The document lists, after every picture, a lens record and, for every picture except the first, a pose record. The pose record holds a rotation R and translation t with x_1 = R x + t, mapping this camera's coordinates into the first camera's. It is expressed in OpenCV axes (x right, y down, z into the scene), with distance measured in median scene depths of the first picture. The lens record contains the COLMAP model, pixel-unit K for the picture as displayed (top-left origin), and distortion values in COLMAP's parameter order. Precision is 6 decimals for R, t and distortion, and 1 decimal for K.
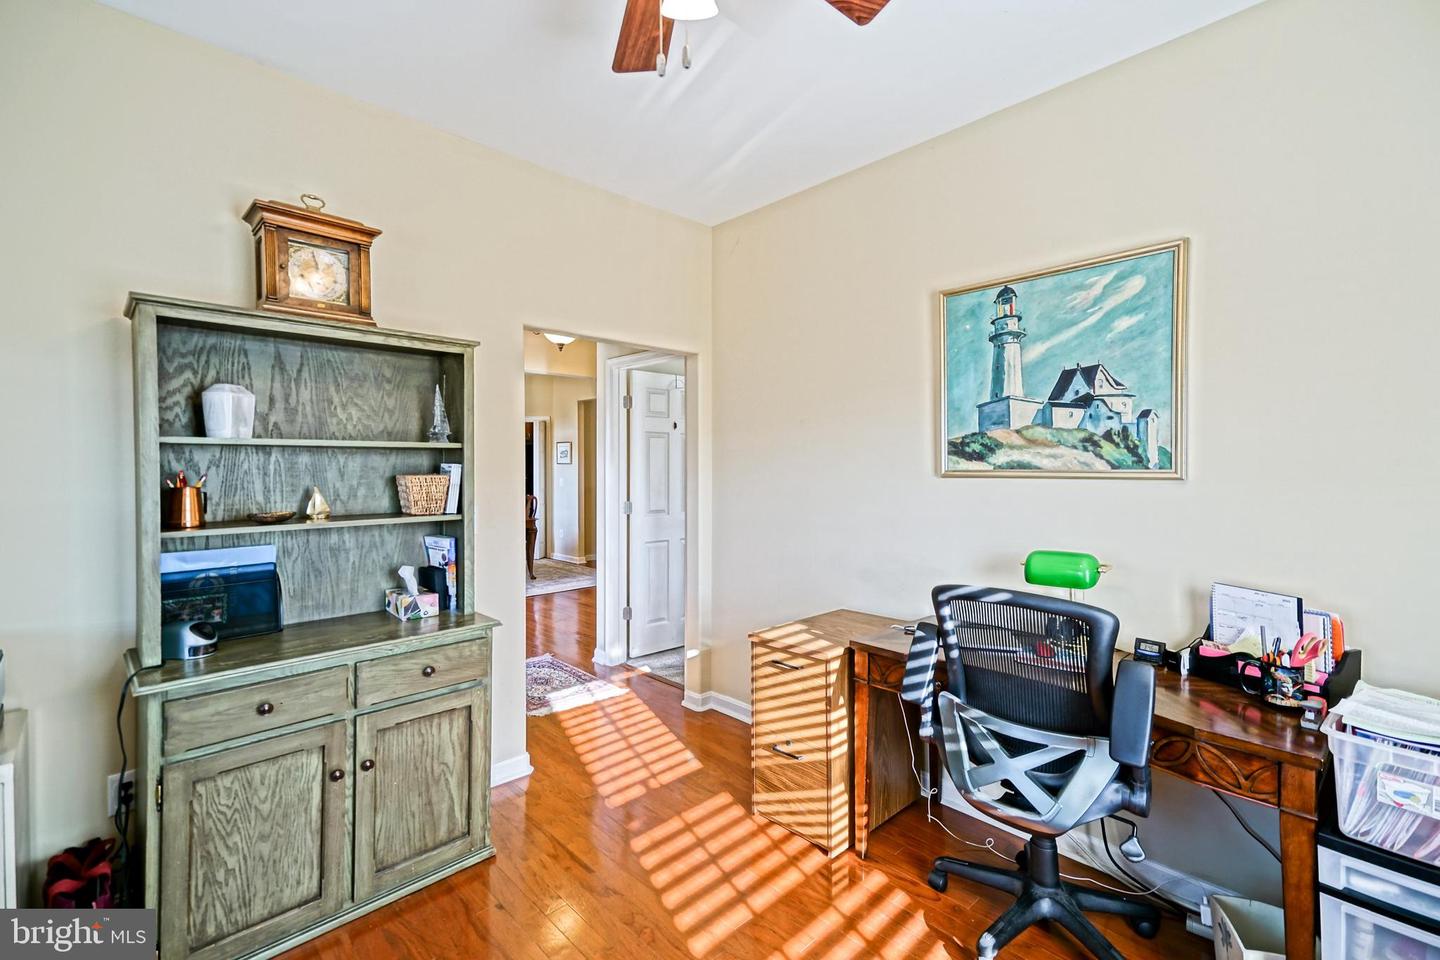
lens RADIAL K [[639.5, 0, 712.6], [0, 639.5, 476.2], [0, 0, 1]] dist [0.040304, -0.000201]
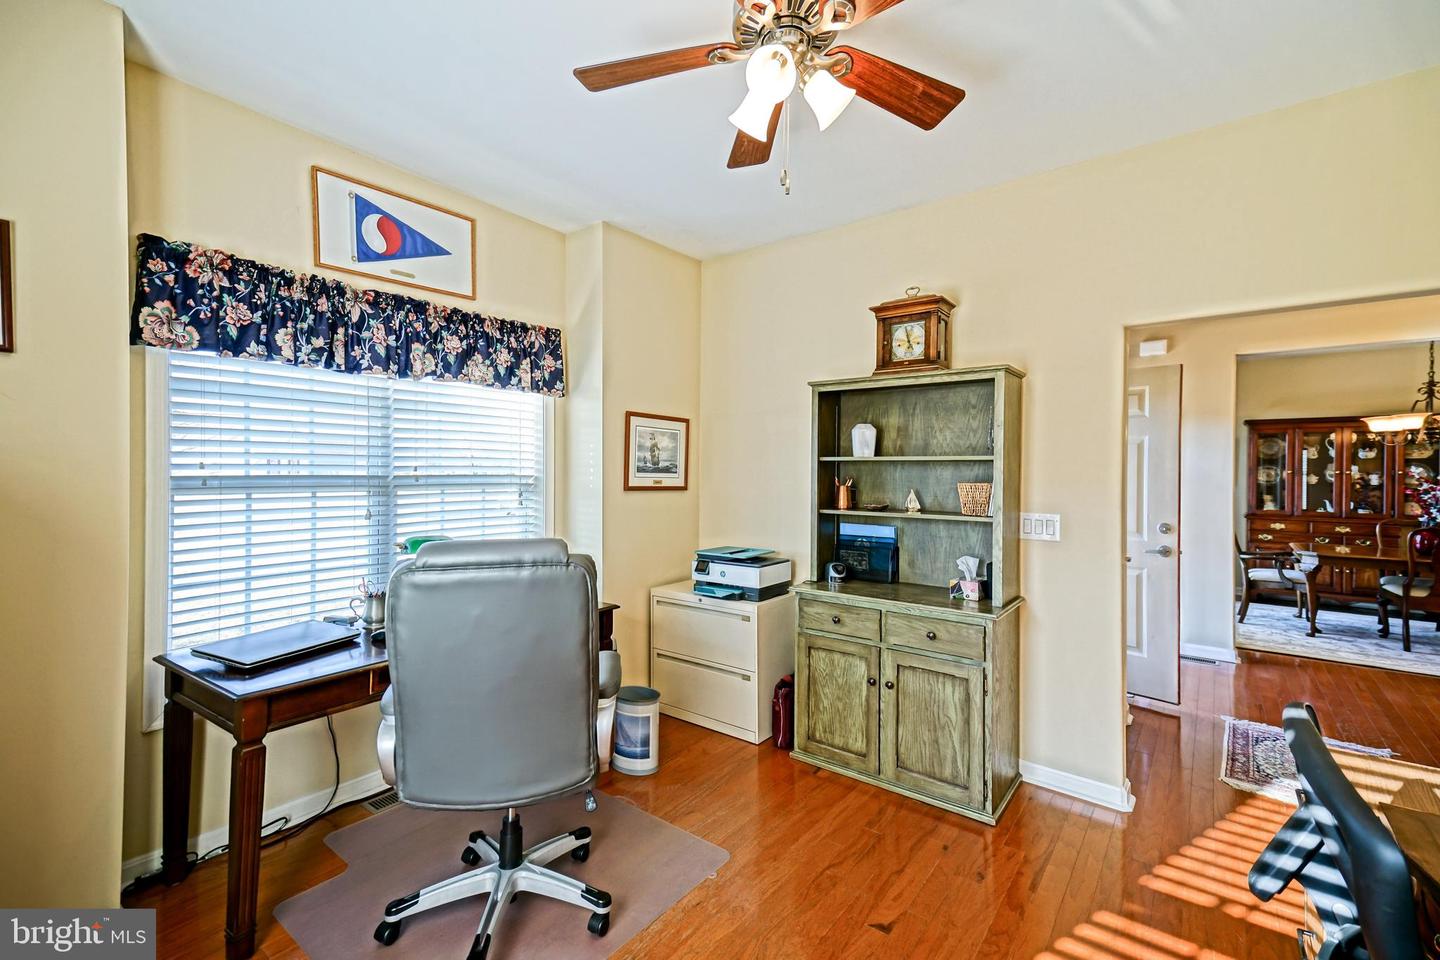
lens RADIAL K [[643.1, 0, 722.8], [0, 643.1, 475.1], [0, 0, 1]] dist [0.039394, 0.000266]
pose [[0.145607, 0.007052, -0.989317, 0.731242], [-0.025872, 0.999660, 0.003317, -0.008440], [0.989004, 0.025113, 0.145740, 0.383120]]
